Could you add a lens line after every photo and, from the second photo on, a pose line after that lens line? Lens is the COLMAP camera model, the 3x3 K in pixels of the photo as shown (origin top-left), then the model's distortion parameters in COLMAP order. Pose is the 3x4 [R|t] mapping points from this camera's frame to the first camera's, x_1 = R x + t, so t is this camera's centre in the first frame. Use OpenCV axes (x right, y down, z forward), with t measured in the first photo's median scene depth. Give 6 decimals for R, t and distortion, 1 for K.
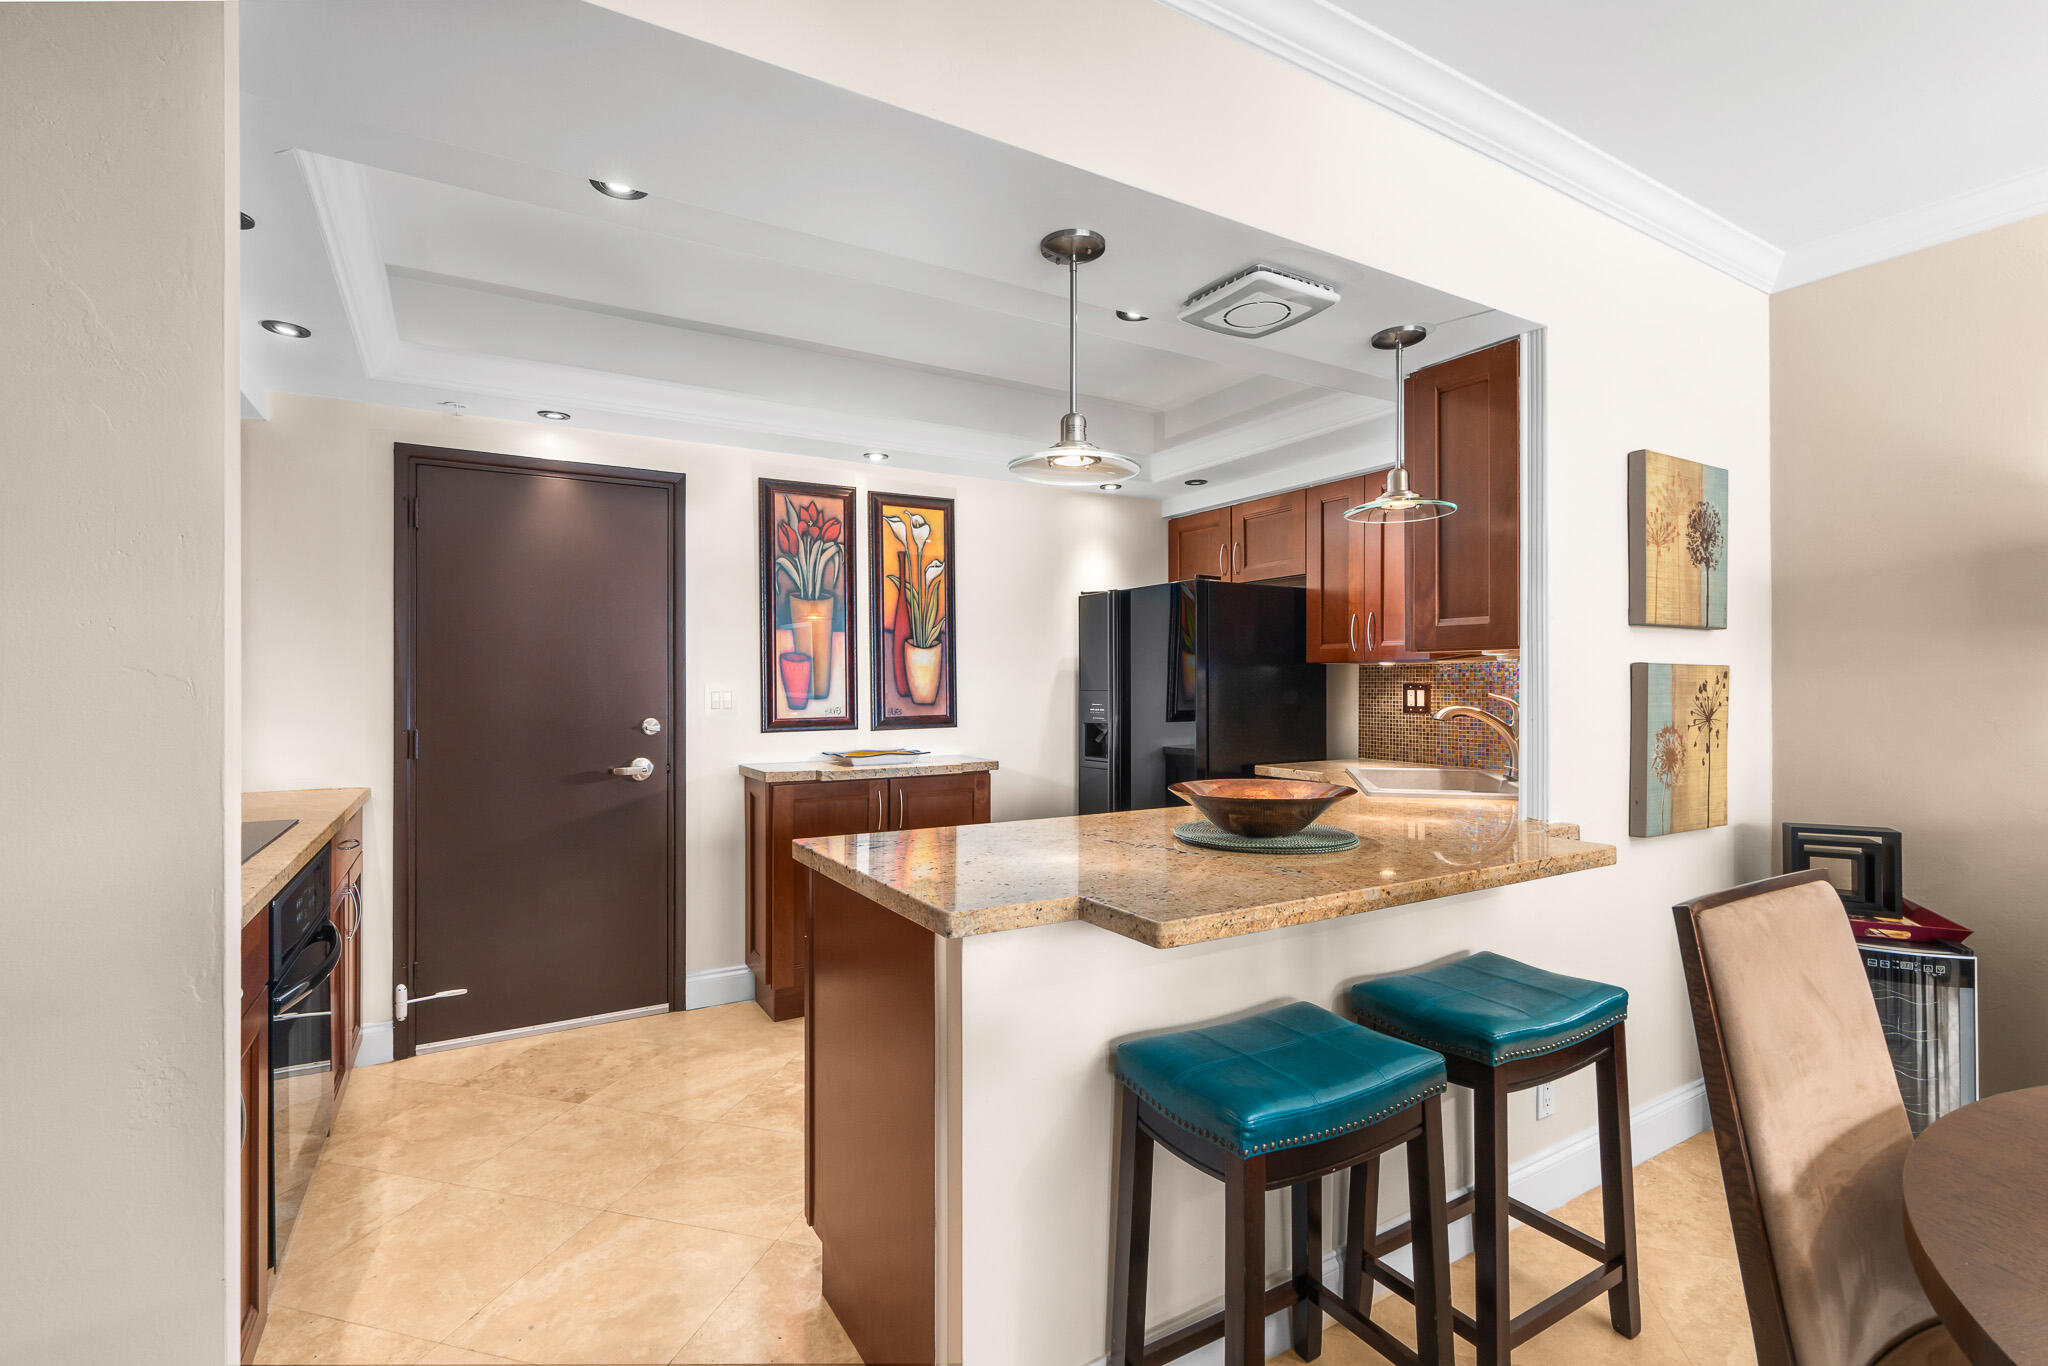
lens RADIAL K [[925.9, 0, 1019.1], [0, 925.9, 680.7], [0, 0, 1]] dist [-0.009140, -0.000069]
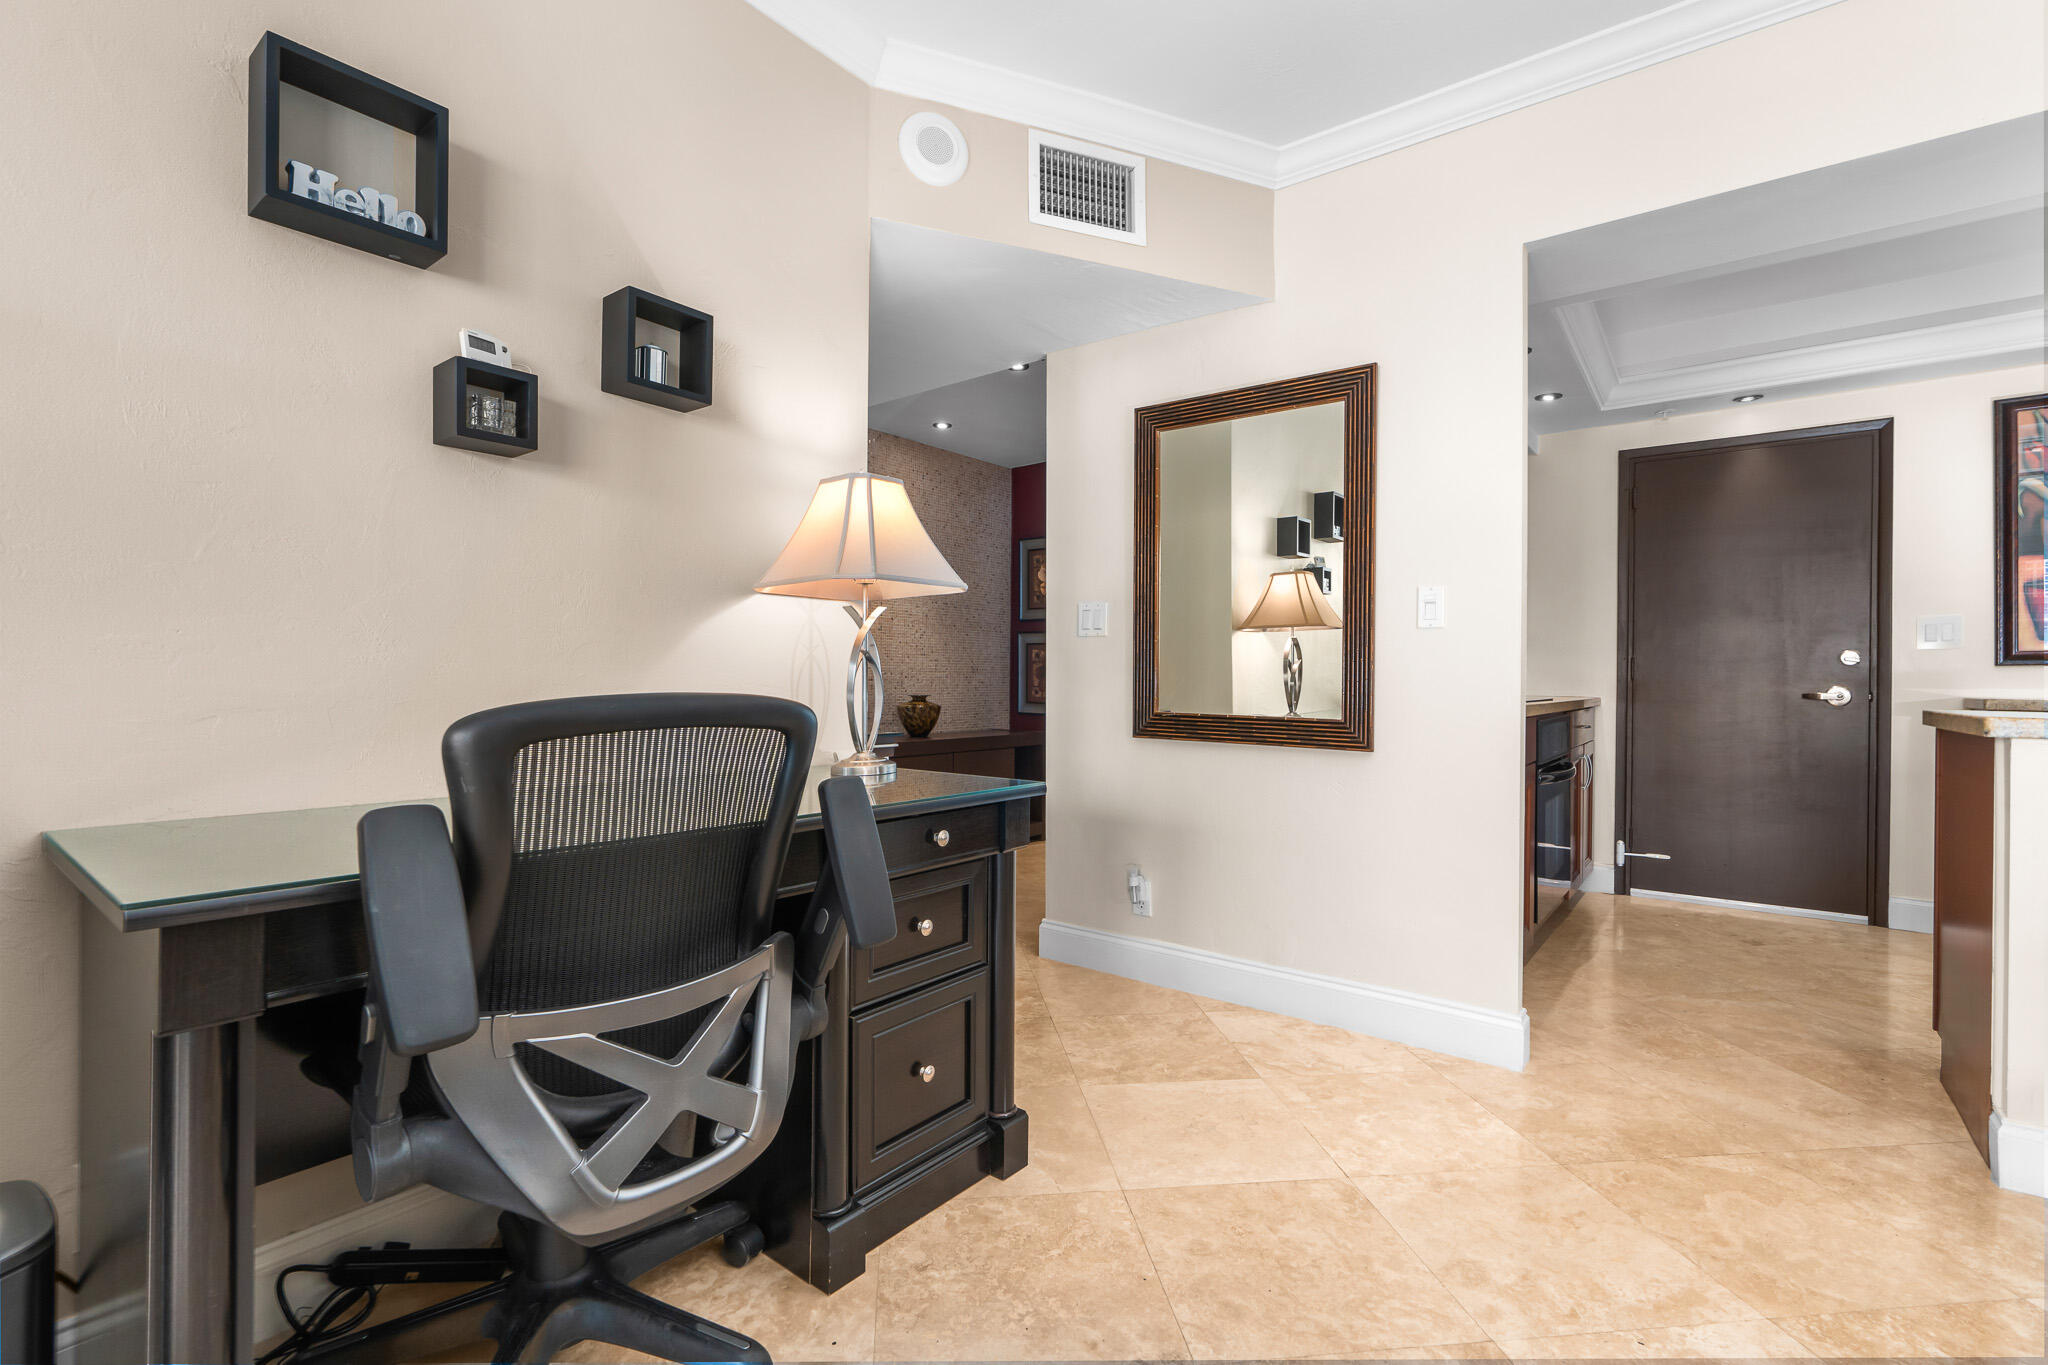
lens RADIAL K [[920.1, 0, 1017.6], [0, 920.1, 682.9], [0, 0, 1]] dist [-0.010840, 0.003988]
pose [[0.364656, 0.007657, -0.931111, 0.234622], [-0.006394, 0.999963, 0.005719, 0.075359], [0.931120, 0.003868, 0.364691, -0.291270]]
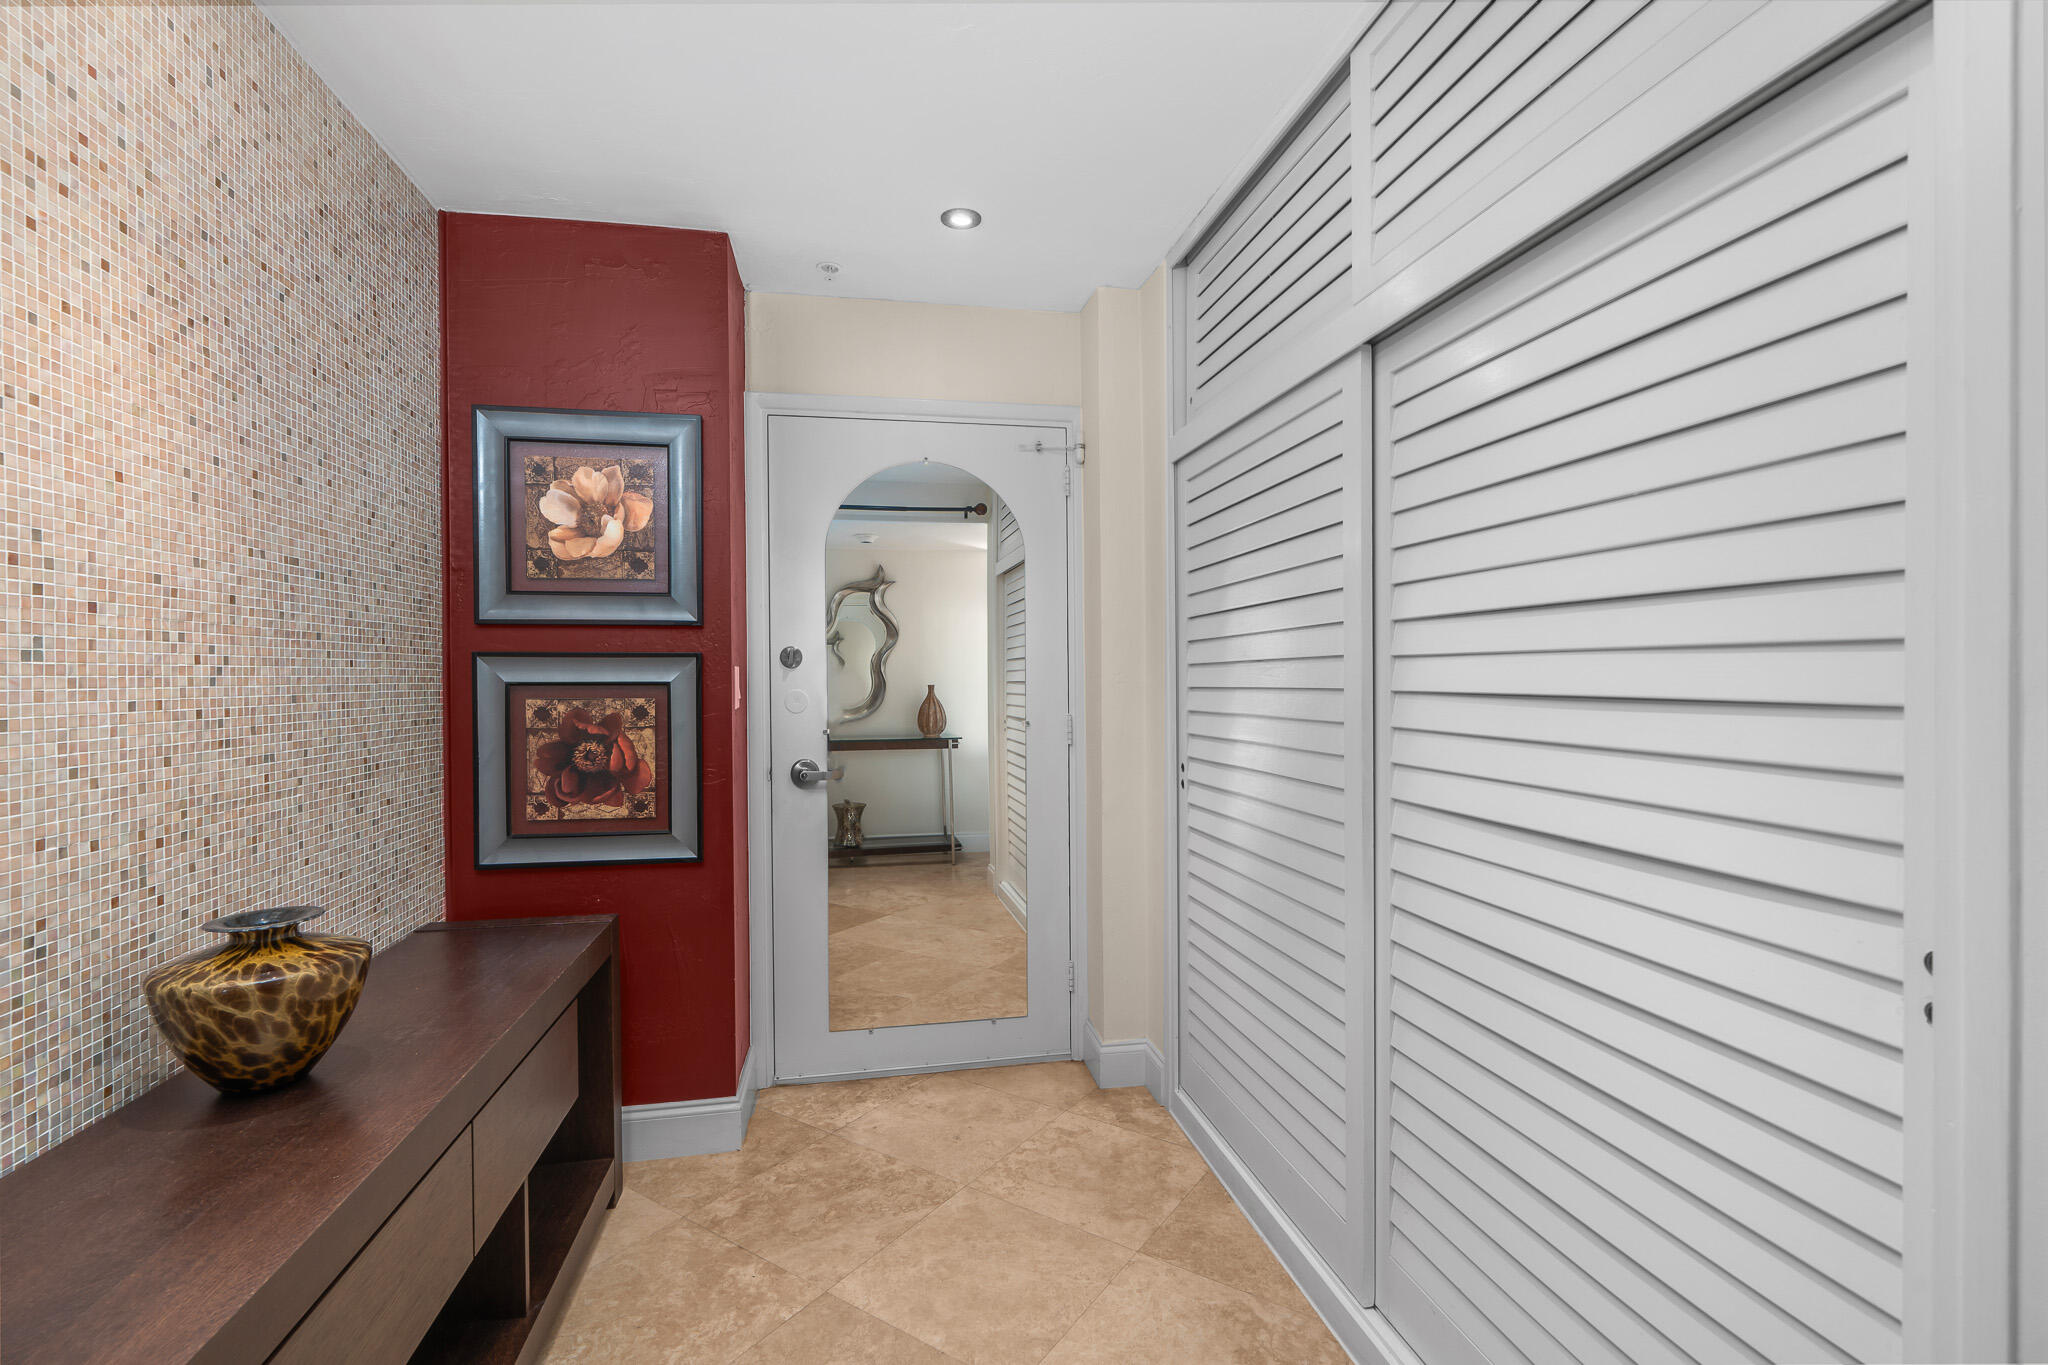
lens RADIAL K [[920.1, 0, 1017.6], [0, 920.1, 682.9], [0, 0, 1]] dist [-0.010840, 0.003988]
pose [[0.942627, -0.001711, -0.333843, -0.731433], [0.005082, 0.999945, 0.009223, 0.011959], [0.333808, -0.010390, 0.942584, -0.152219]]
